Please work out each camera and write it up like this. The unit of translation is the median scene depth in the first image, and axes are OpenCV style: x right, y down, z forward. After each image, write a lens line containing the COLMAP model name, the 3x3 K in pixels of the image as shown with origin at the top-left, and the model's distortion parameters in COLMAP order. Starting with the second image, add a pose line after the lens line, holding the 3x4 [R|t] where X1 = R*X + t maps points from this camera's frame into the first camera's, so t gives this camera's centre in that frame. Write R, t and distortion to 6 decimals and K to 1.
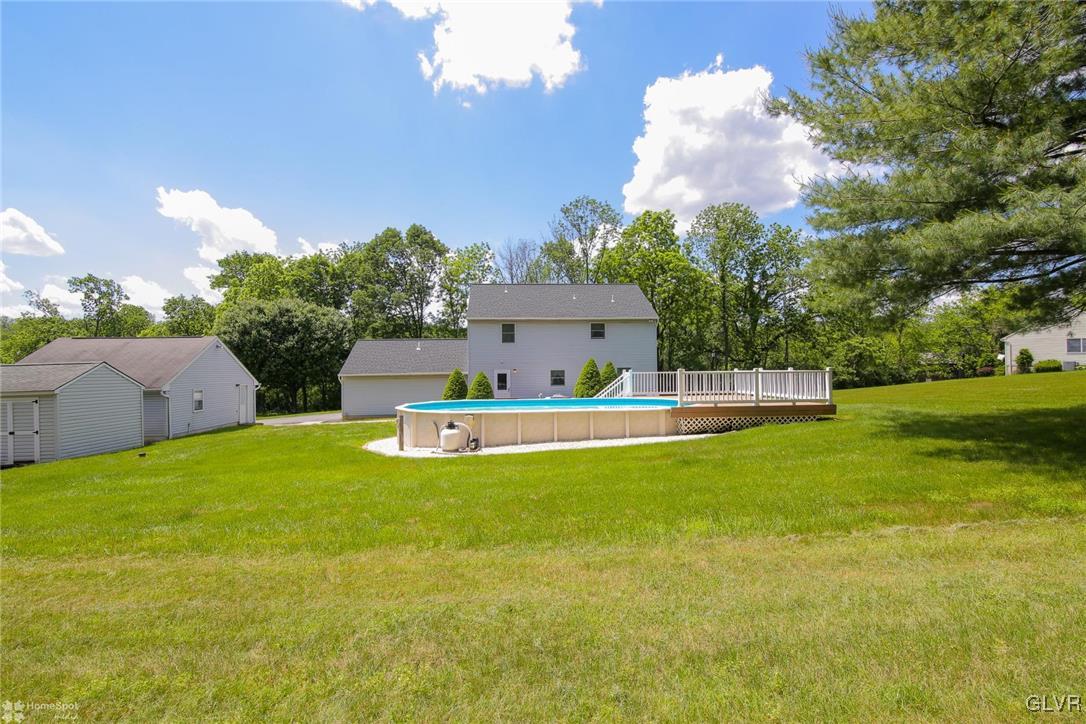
lens RADIAL K [[500.7, 0, 543.0], [0, 500.7, 362.0], [0, 0, 1]] dist [-0.022769, -0.000195]
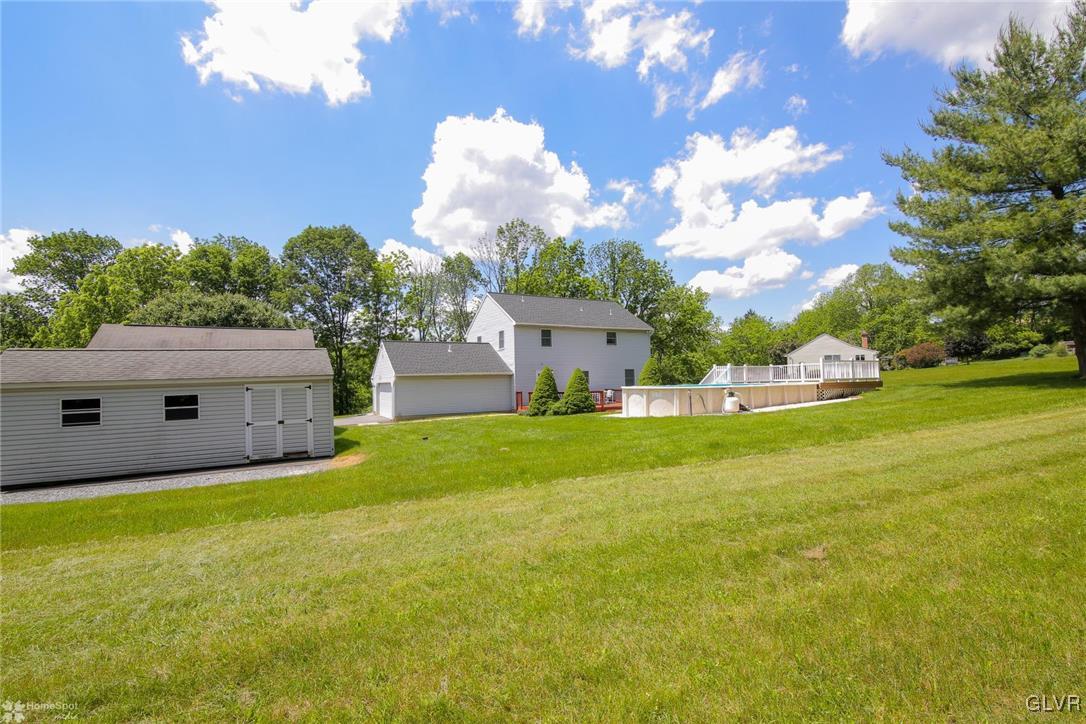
lens RADIAL K [[482.1, 0, 528.1], [0, 482.1, 362.3], [0, 0, 1]] dist [-0.019385, 0.000260]
pose [[0.917642, 0.010112, 0.397279, -0.375846], [0.005370, 0.999269, -0.037840, 0.026978], [-0.397372, 0.036857, 0.916917, 0.011391]]
